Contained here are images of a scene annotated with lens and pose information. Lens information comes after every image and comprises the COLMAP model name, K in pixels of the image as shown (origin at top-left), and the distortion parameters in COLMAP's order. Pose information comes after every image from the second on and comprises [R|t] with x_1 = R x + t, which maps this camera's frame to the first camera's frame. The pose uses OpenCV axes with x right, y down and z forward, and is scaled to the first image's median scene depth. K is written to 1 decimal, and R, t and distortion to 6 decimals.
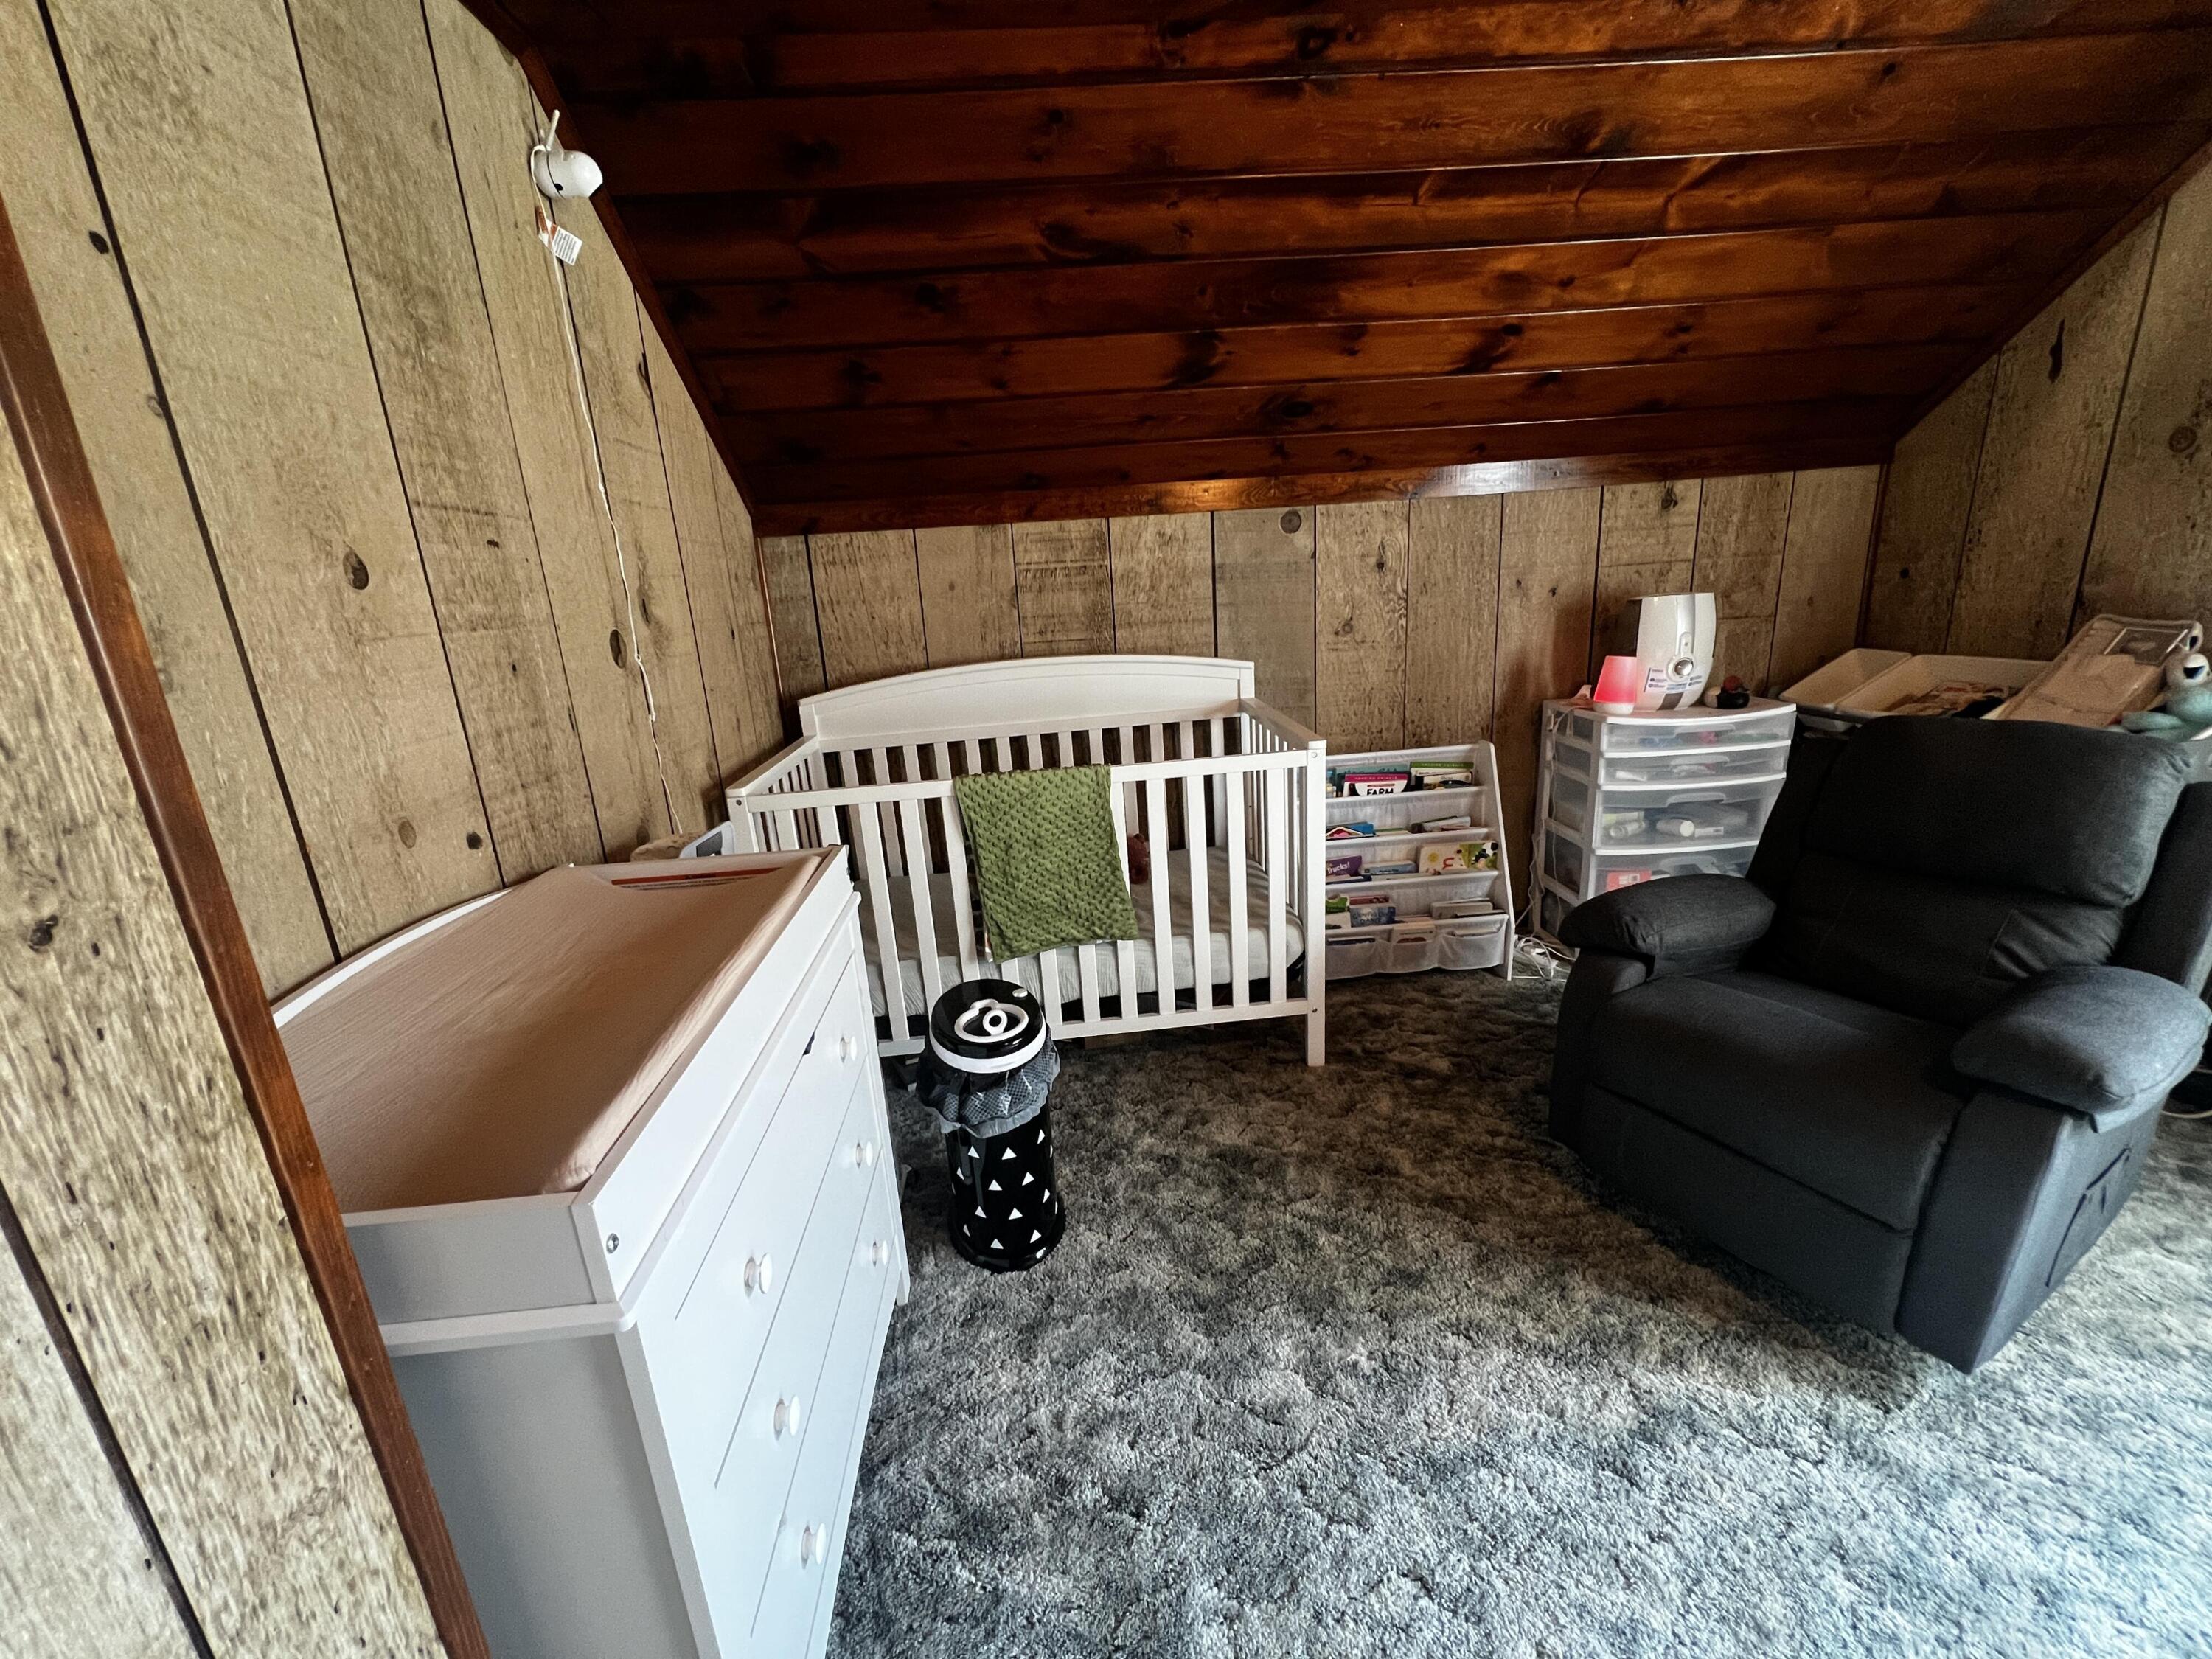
lens RADIAL K [[889.5, 0, 1106.8], [0, 889.5, 822.7], [0, 0, 1]] dist [-0.001820, 0.000294]
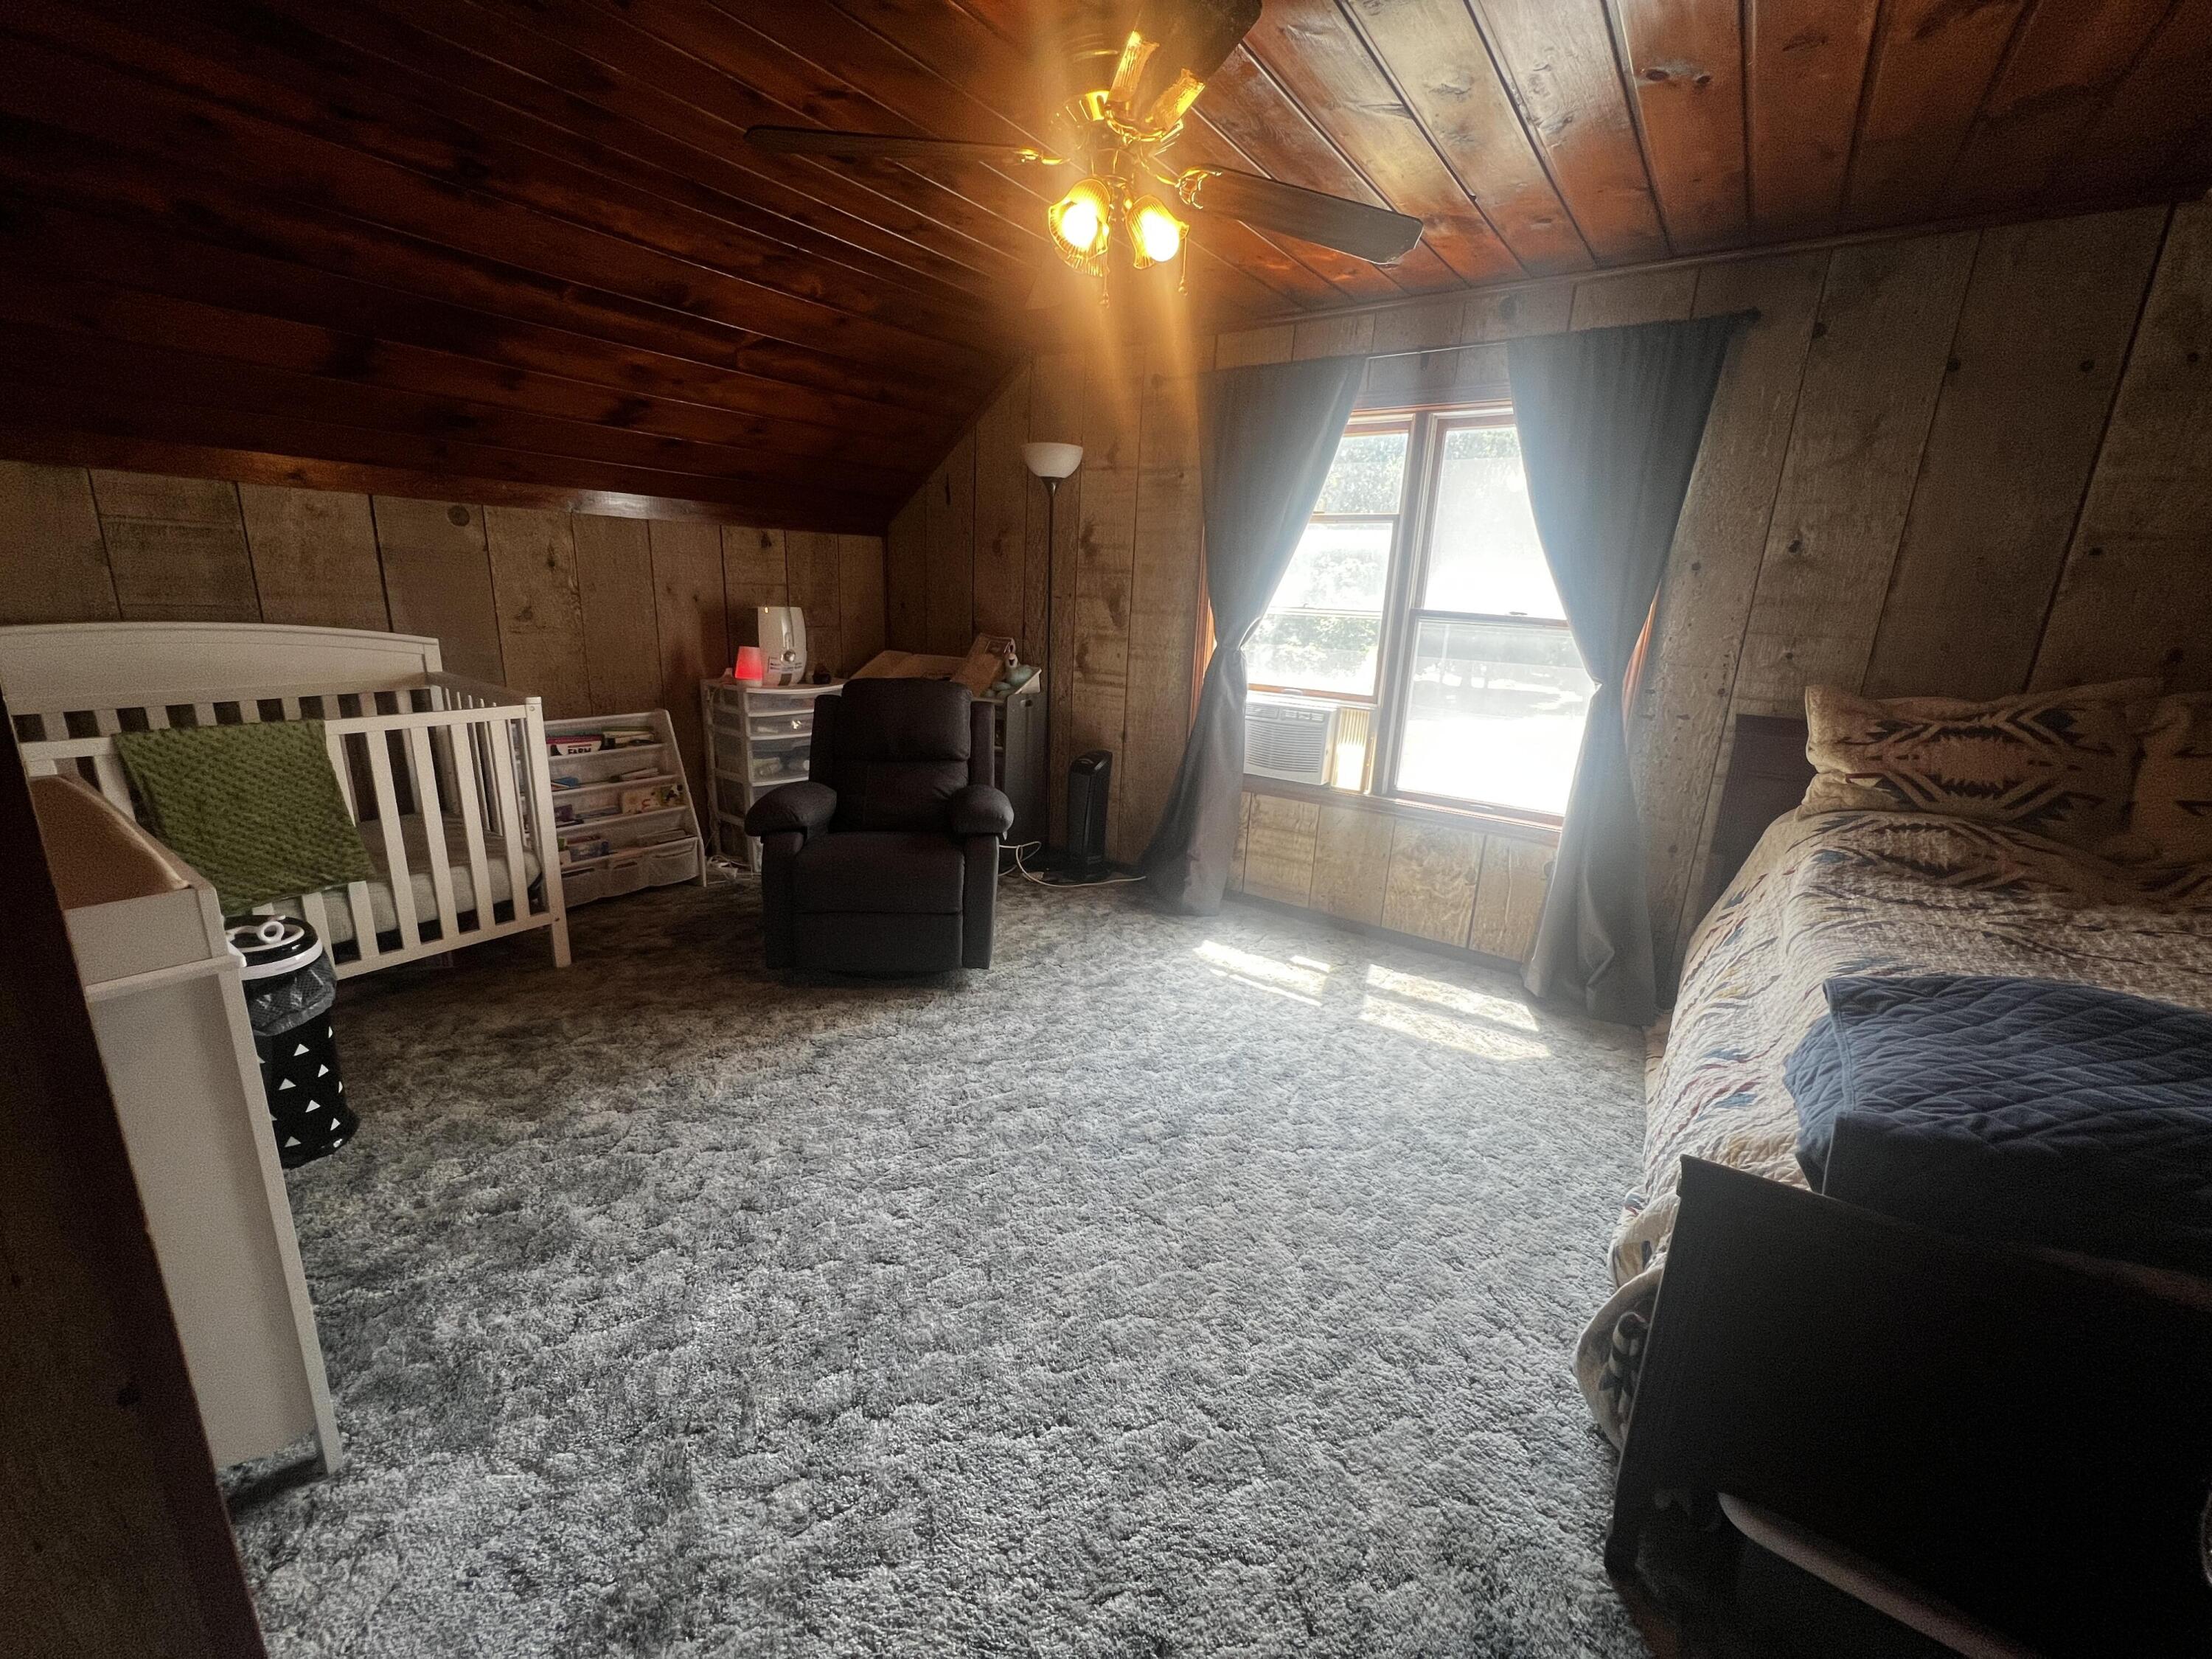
lens RADIAL K [[883.9, 0, 1098.2], [0, 883.9, 828.1], [0, 0, 1]] dist [-0.001663, 0.000408]
pose [[0.632915, -0.112631, 0.765985, -0.241273], [0.122656, 0.991454, 0.044437, 0.137612], [-0.764443, 0.065828, 0.641321, -0.412403]]
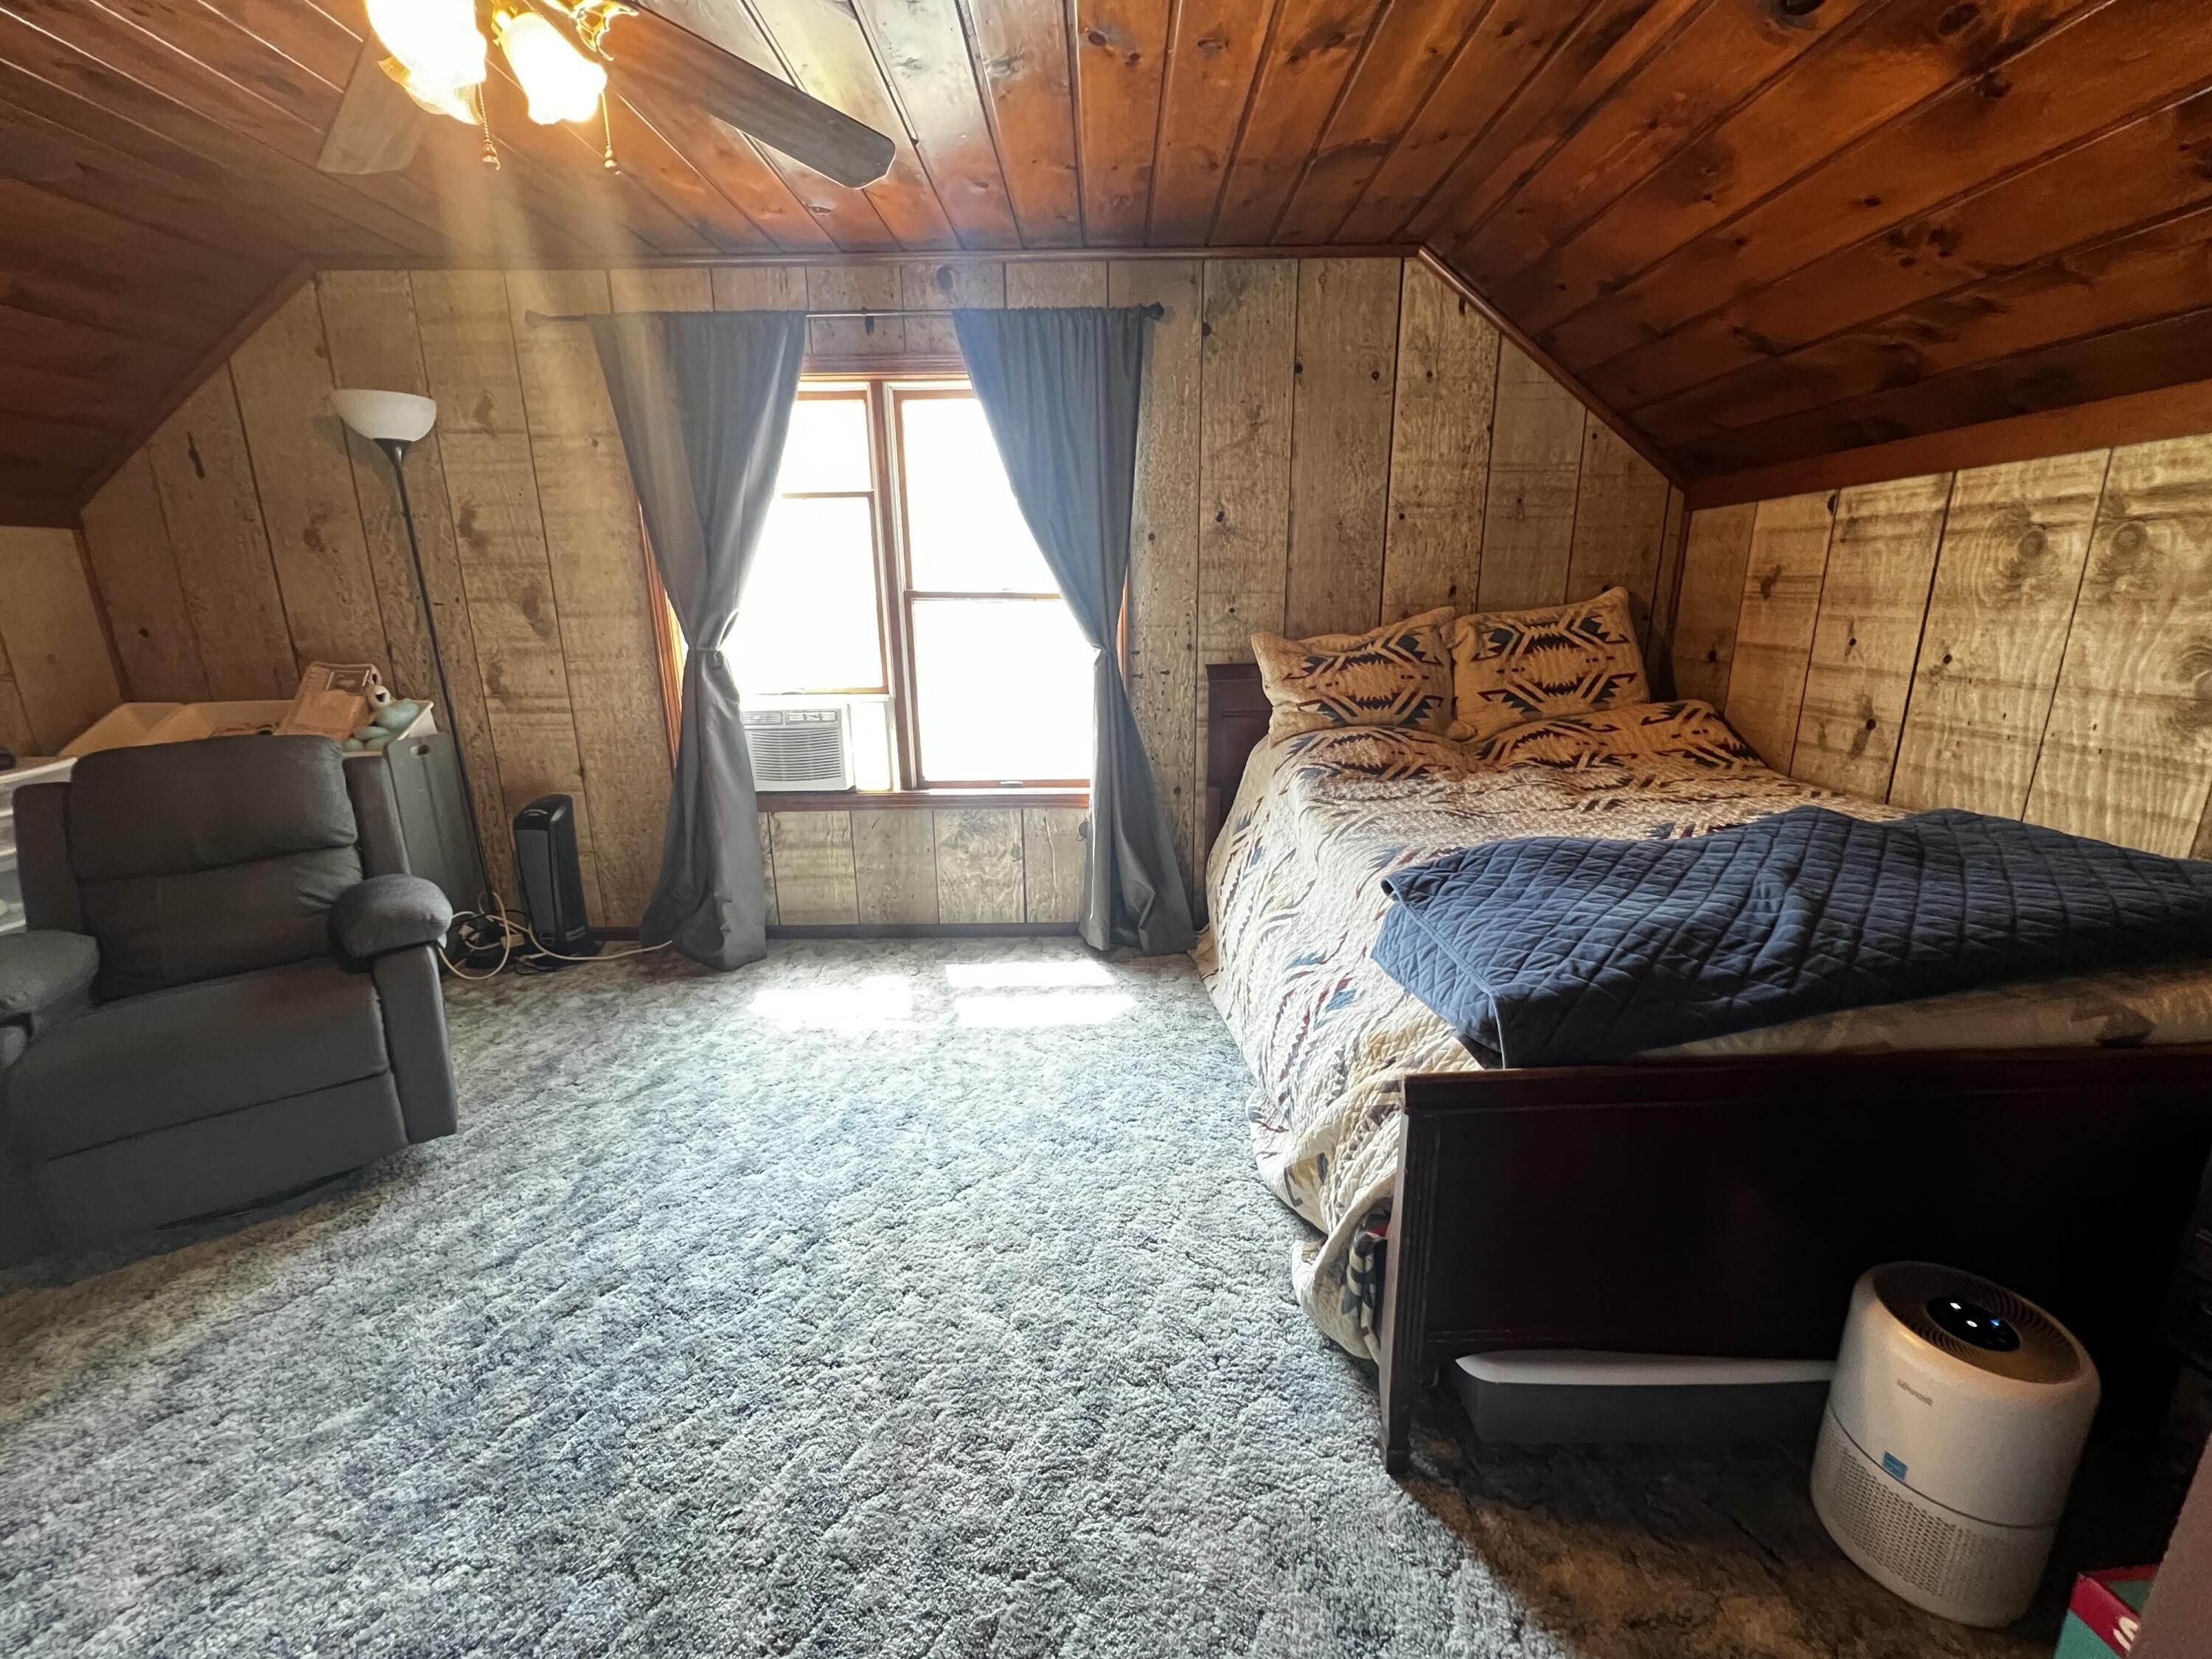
lens RADIAL K [[889.5, 0, 1103.1], [0, 889.5, 826.5], [0, 0, 1]] dist [-0.001820, 0.000294]
pose [[0.071714, -0.192146, 0.978743, -0.166842], [0.271037, 0.948099, 0.166271, 0.108469], [-0.959894, 0.253352, 0.120070, -0.260413]]
